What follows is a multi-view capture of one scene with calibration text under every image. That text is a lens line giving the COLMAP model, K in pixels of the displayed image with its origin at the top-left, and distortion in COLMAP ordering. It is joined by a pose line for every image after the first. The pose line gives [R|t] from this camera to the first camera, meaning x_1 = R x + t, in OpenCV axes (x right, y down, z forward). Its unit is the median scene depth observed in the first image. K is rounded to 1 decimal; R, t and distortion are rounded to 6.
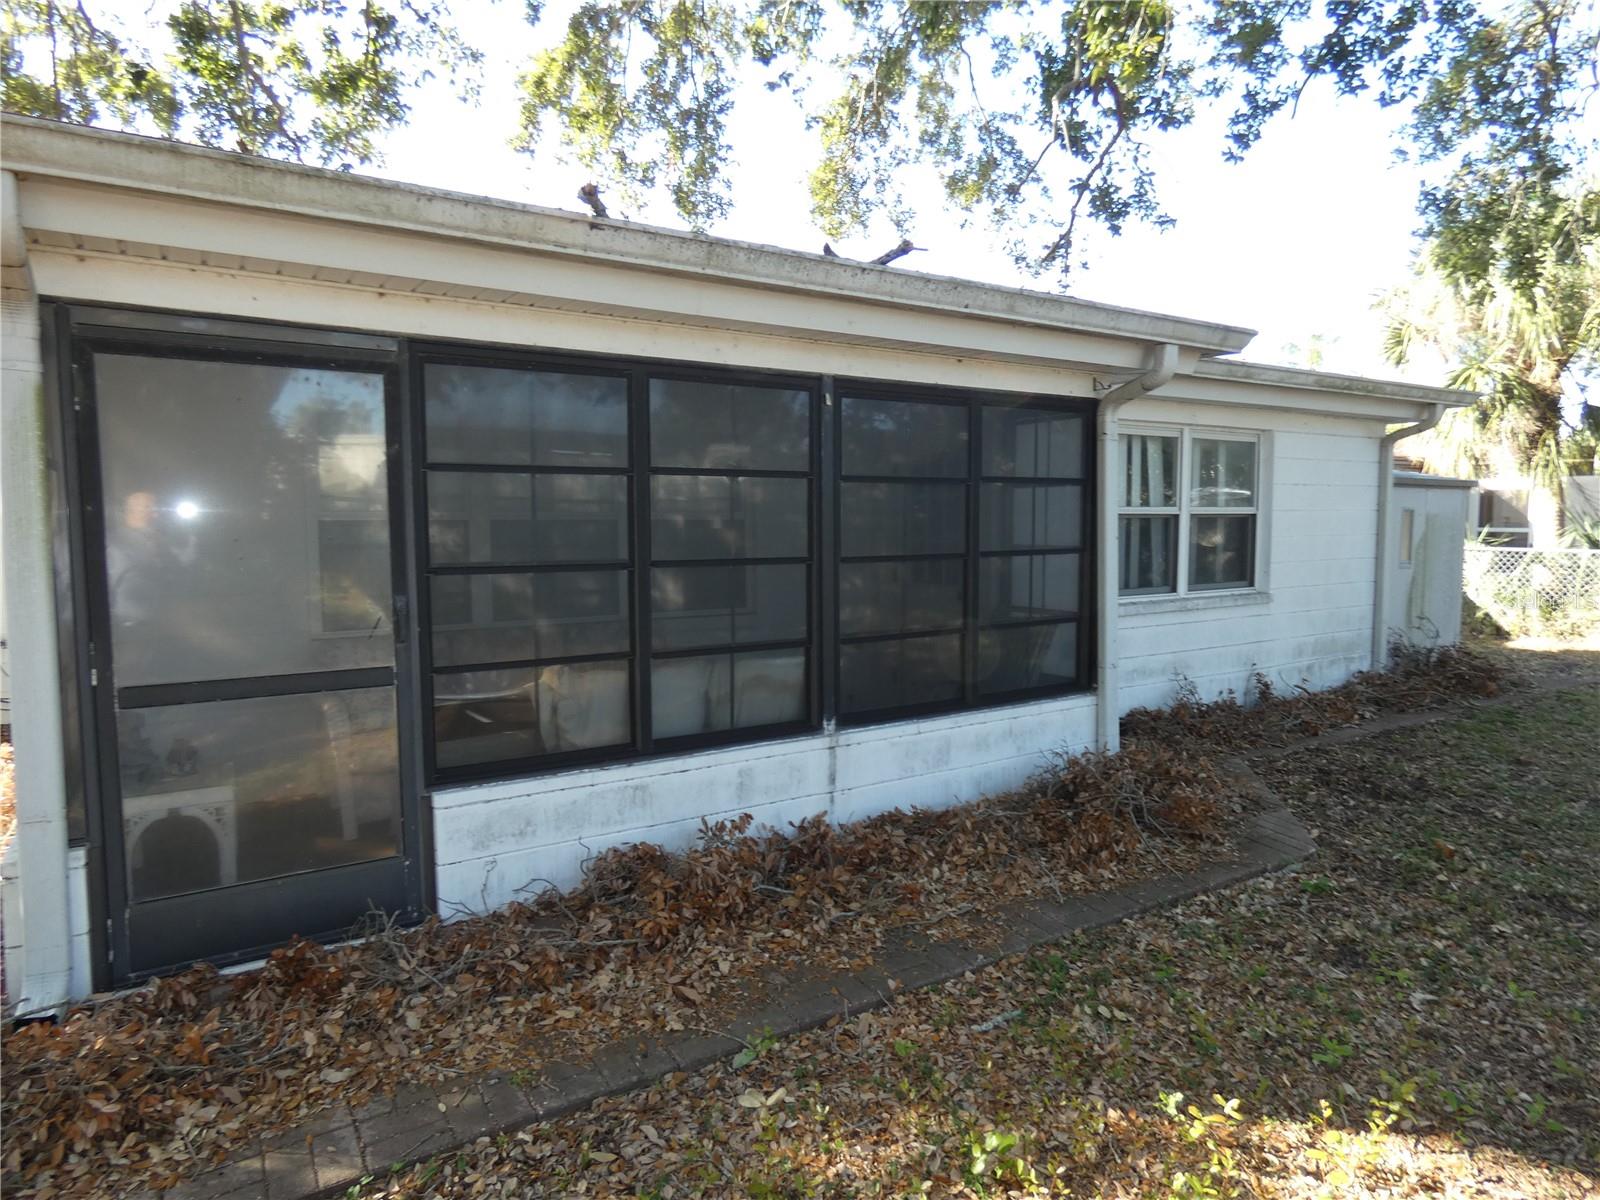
lens RADIAL K [[963.6, 0, 800.2], [0, 963.6, 602.2], [0, 0, 1]] dist [-0.003861, 0.005029]
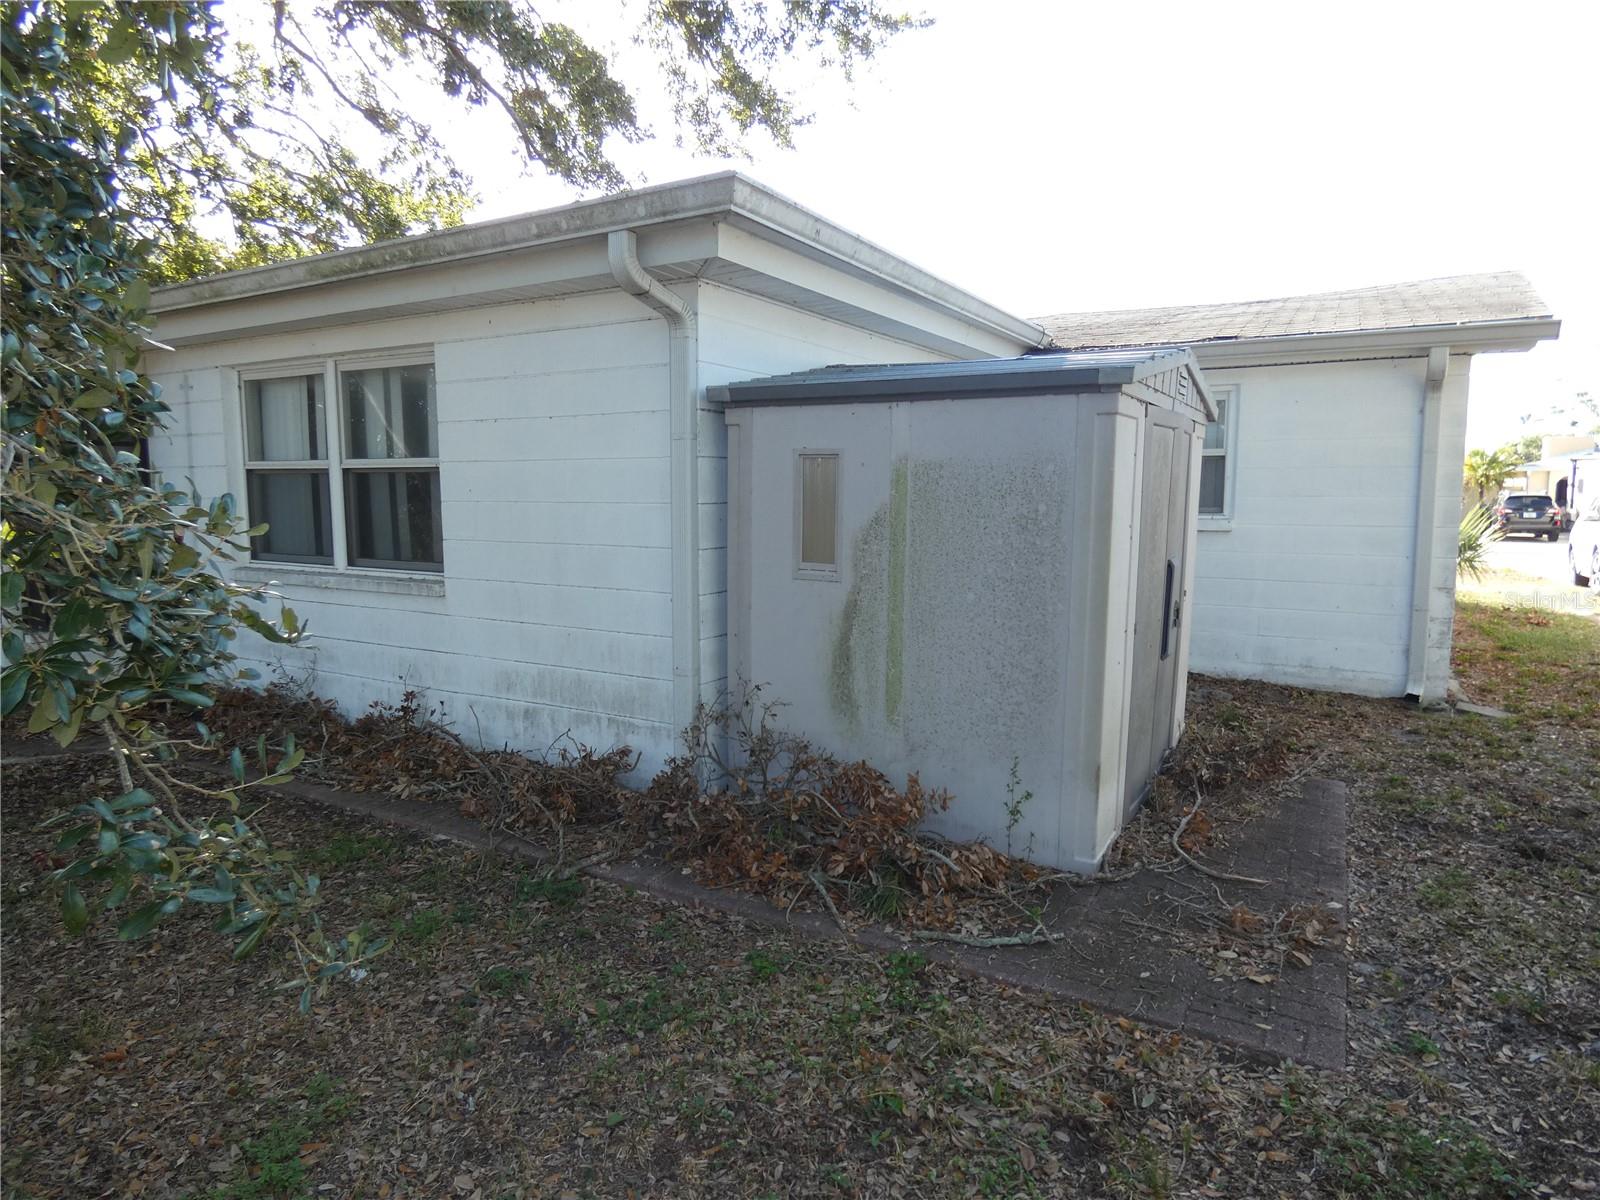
lens RADIAL K [[963.6, 0, 799.9], [0, 963.6, 595.0], [0, 0, 1]] dist [-0.003861, 0.005029]
pose [[0.474345, 0.109986, -0.873441, 1.235895], [-0.076125, 0.993573, 0.083771, -0.079845], [0.877042, 0.026754, 0.479669, 0.917514]]
